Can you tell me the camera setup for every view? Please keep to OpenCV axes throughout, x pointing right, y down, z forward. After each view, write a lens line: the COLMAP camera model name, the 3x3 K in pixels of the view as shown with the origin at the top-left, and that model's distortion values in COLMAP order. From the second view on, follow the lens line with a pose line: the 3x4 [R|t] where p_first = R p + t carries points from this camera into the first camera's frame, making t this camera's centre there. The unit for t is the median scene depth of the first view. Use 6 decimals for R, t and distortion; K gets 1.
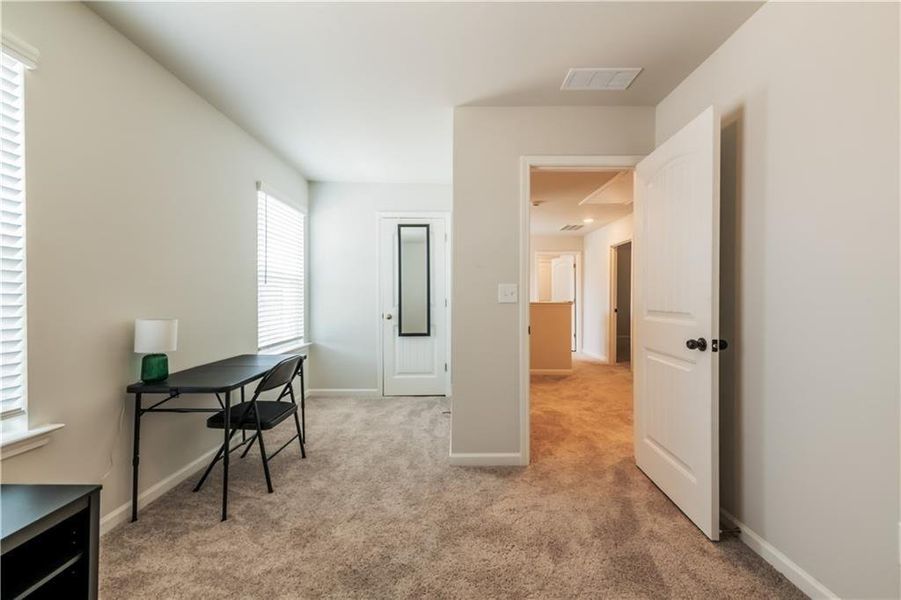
lens RADIAL K [[361.9, 0, 450.5], [0, 361.9, 300.0], [0, 0, 1]] dist [0.015564, -0.006842]
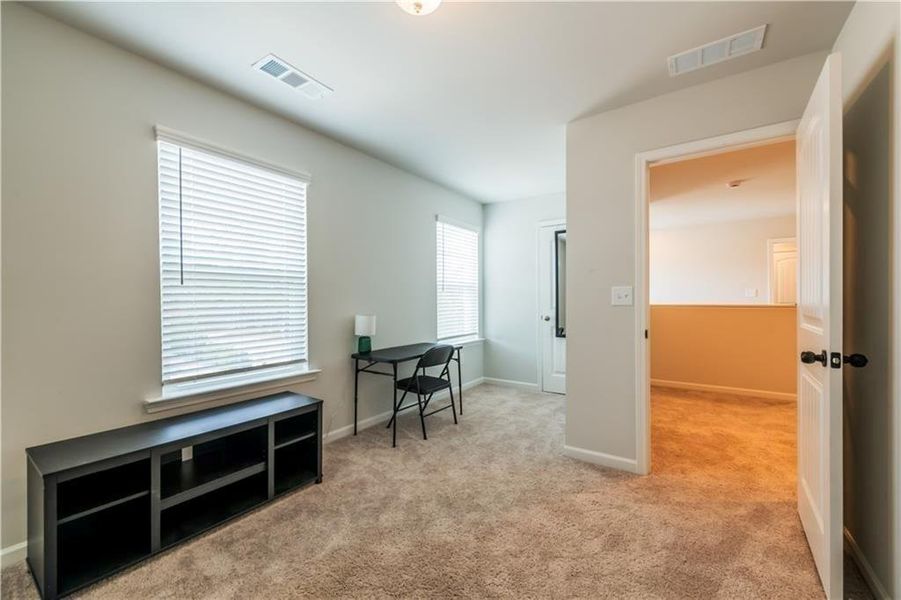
lens RADIAL K [[356.0, 0, 436.2], [0, 356.0, 300.0], [0, 0, 1]] dist [-0.000897, -0.000398]
pose [[0.807997, -0.007768, -0.589136, 0.331307], [0.003671, 0.999960, -0.008150, -0.000586], [0.589176, 0.004423, 0.807993, -0.085588]]
